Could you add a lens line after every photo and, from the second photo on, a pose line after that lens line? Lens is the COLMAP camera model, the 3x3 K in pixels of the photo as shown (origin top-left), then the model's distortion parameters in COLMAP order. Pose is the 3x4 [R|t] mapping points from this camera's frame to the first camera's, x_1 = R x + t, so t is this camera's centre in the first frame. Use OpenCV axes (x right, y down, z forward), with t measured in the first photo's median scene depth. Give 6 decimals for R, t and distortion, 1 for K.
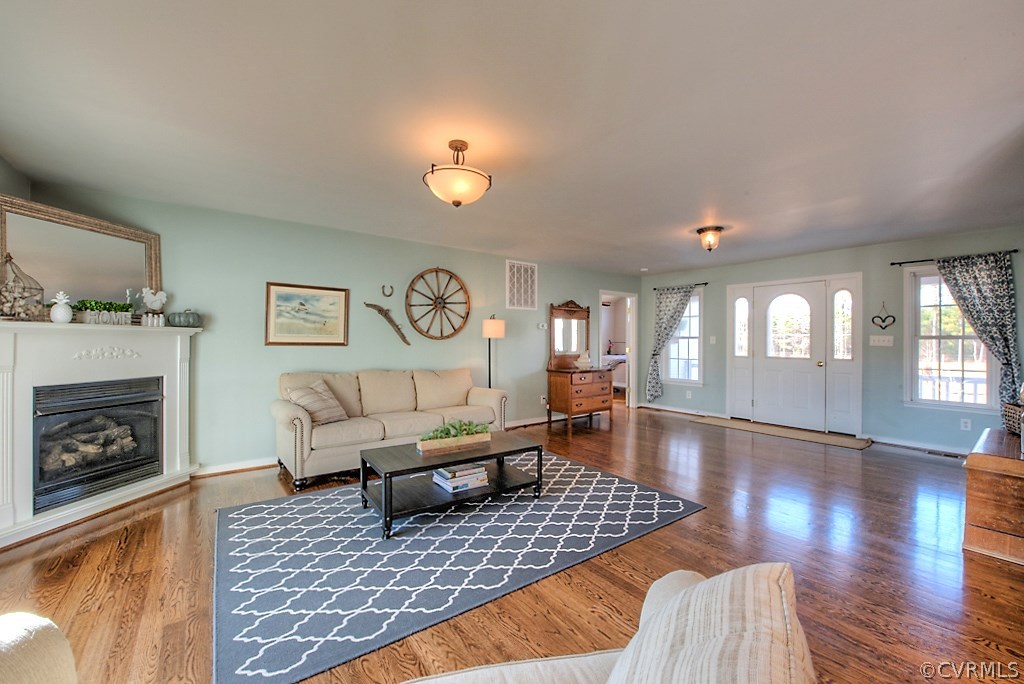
lens RADIAL K [[403.6, 0, 515.5], [0, 403.6, 338.9], [0, 0, 1]] dist [-0.020627, -0.000717]
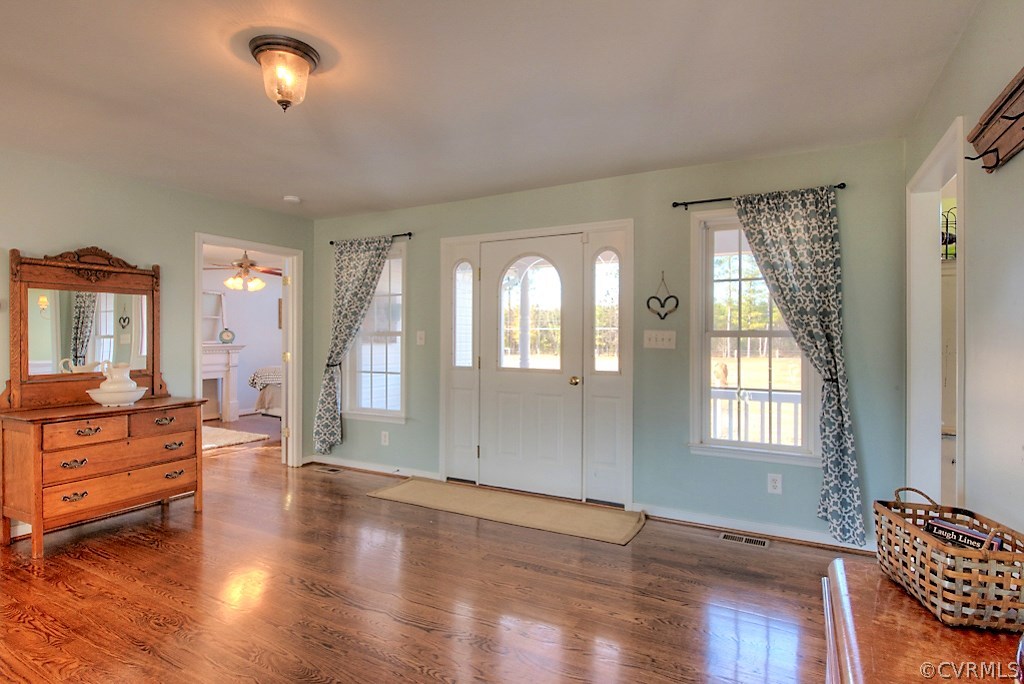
lens RADIAL K [[526.0, 0, 509.1], [0, 526.0, 338.9], [0, 0, 1]] dist [-0.005895, -0.001079]
pose [[0.911958, -0.005086, 0.410253, 0.423407], [0.001118, 0.999950, 0.009911, -0.004048], [-0.410283, -0.008580, 0.911918, 0.406323]]
